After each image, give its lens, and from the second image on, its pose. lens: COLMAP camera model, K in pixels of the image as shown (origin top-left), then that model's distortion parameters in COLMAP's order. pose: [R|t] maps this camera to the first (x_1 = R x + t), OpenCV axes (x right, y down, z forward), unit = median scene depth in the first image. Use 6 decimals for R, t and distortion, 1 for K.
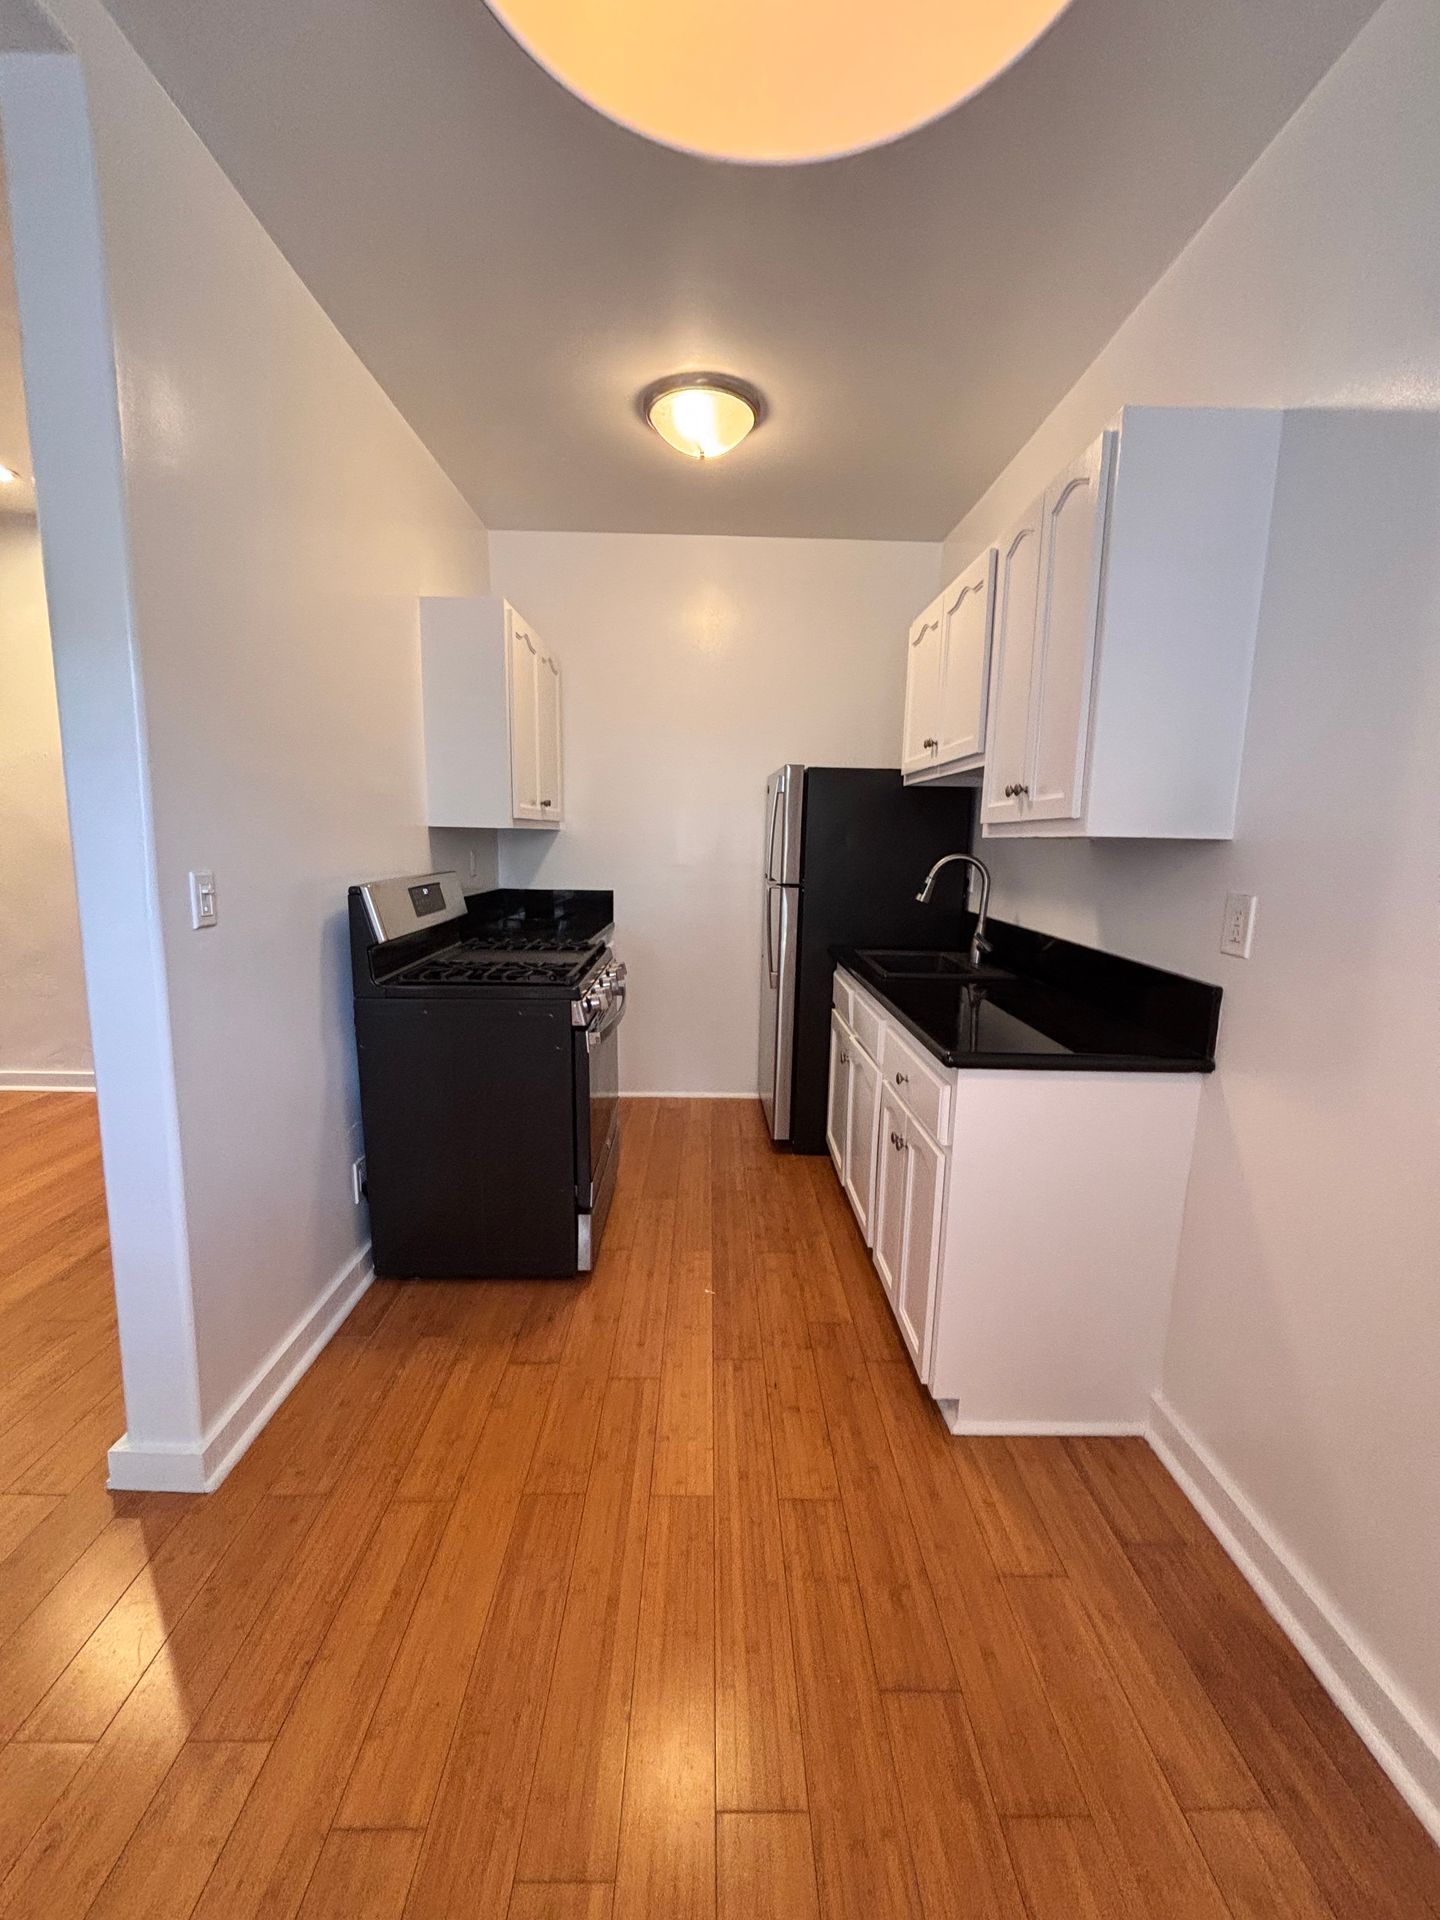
lens RADIAL K [[758.4, 0, 717.1], [0, 758.4, 958.3], [0, 0, 1]] dist [0.000655, 0.000097]
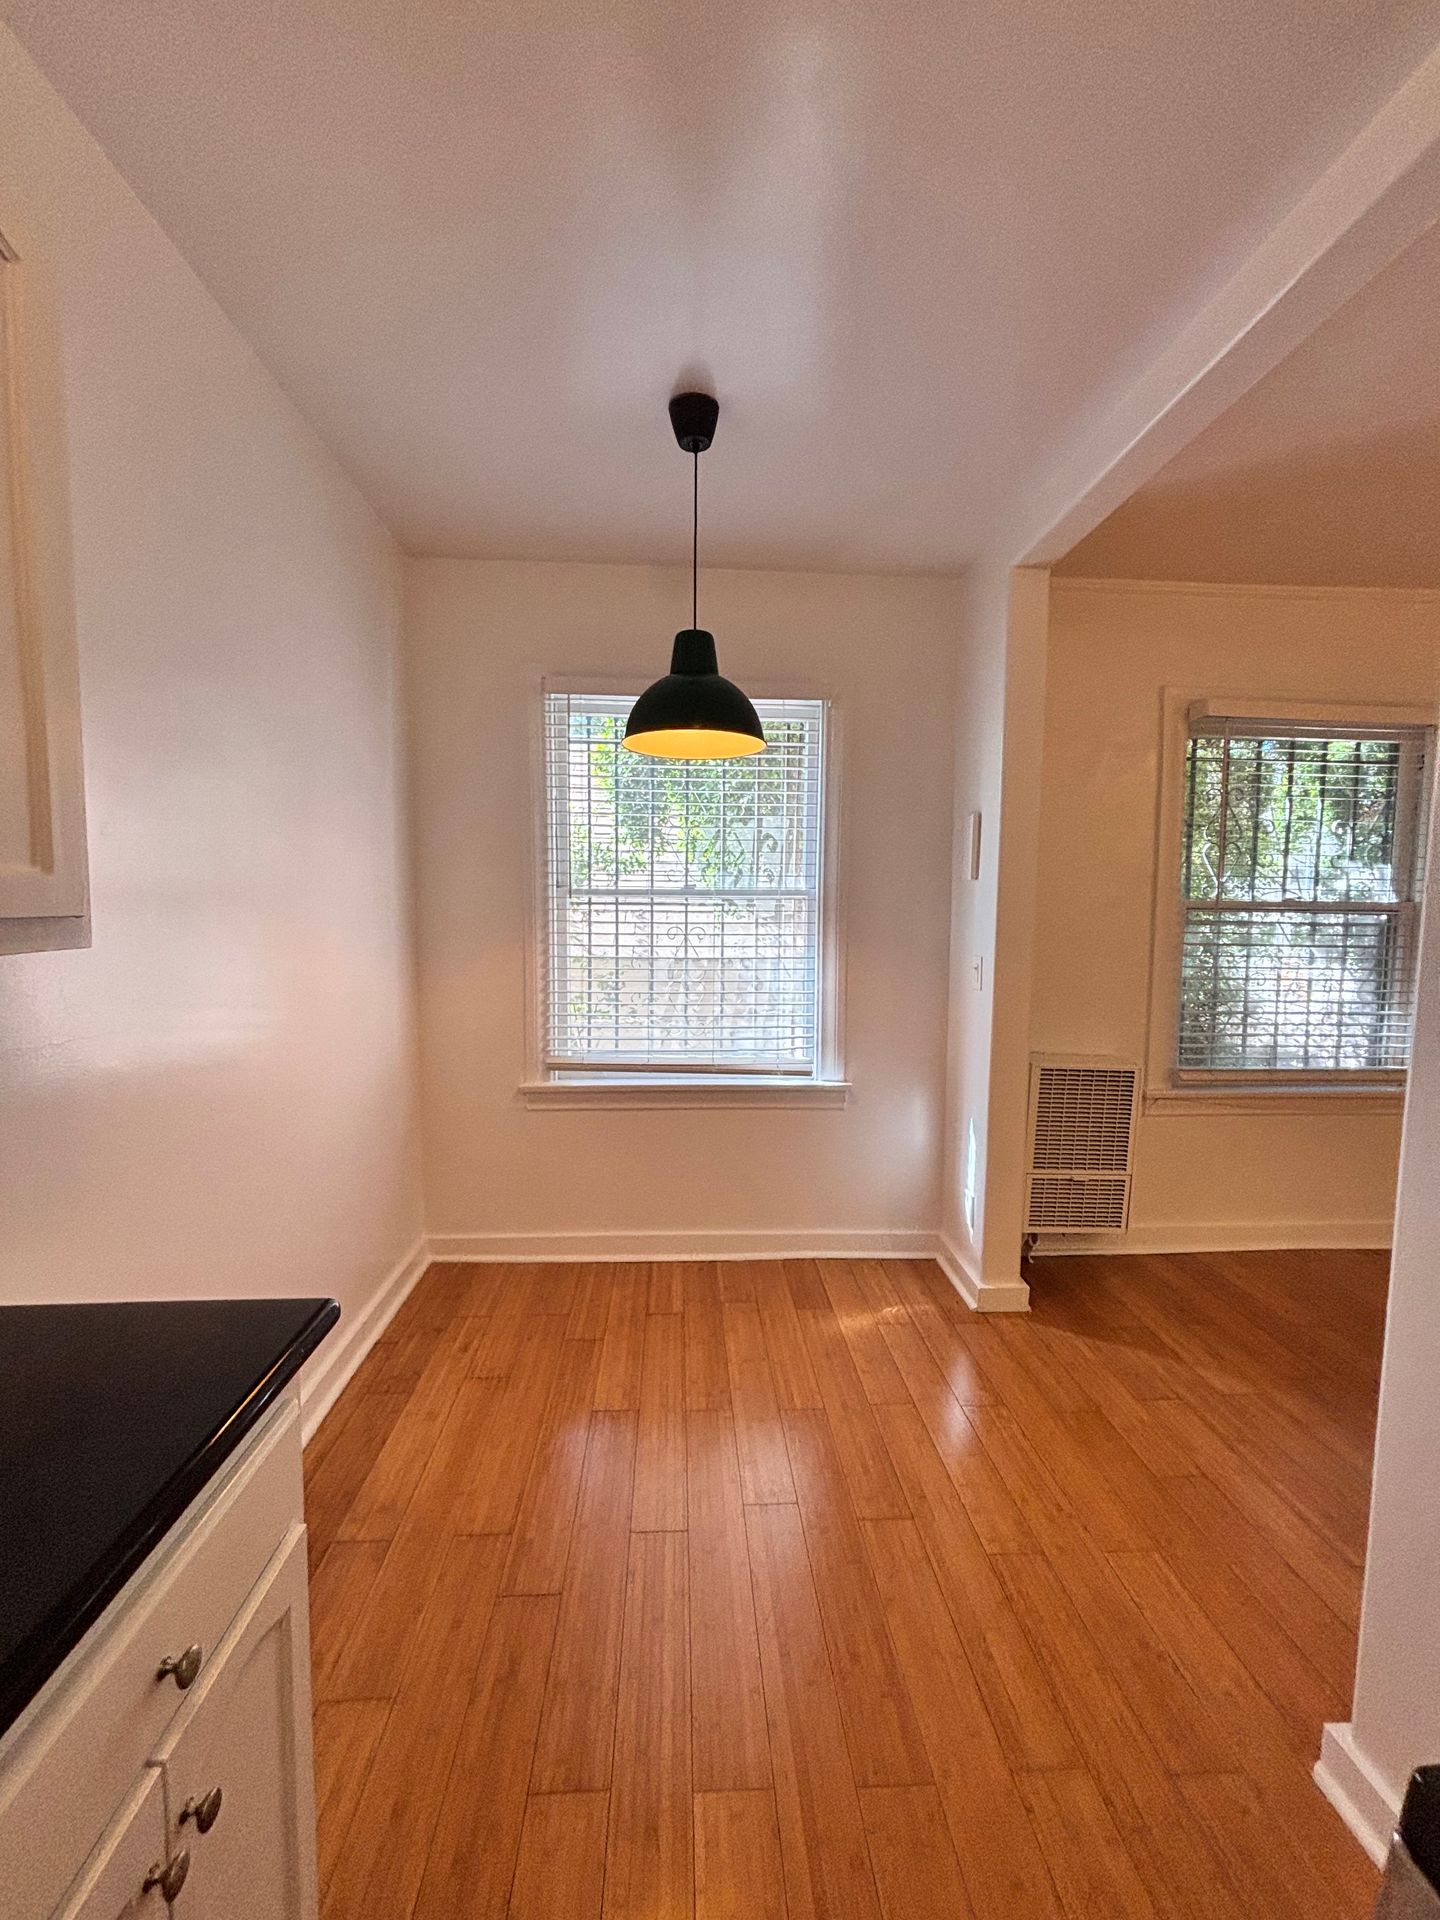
lens RADIAL K [[758.4, 0, 720.2], [0, 758.4, 964.4], [0, 0, 1]] dist [0.000655, 0.000097]
pose [[-0.998373, -0.024748, -0.051370, 0.031157], [-0.035513, 0.974714, 0.220614, -0.322273], [0.044612, 0.222079, -0.974007, 1.740324]]
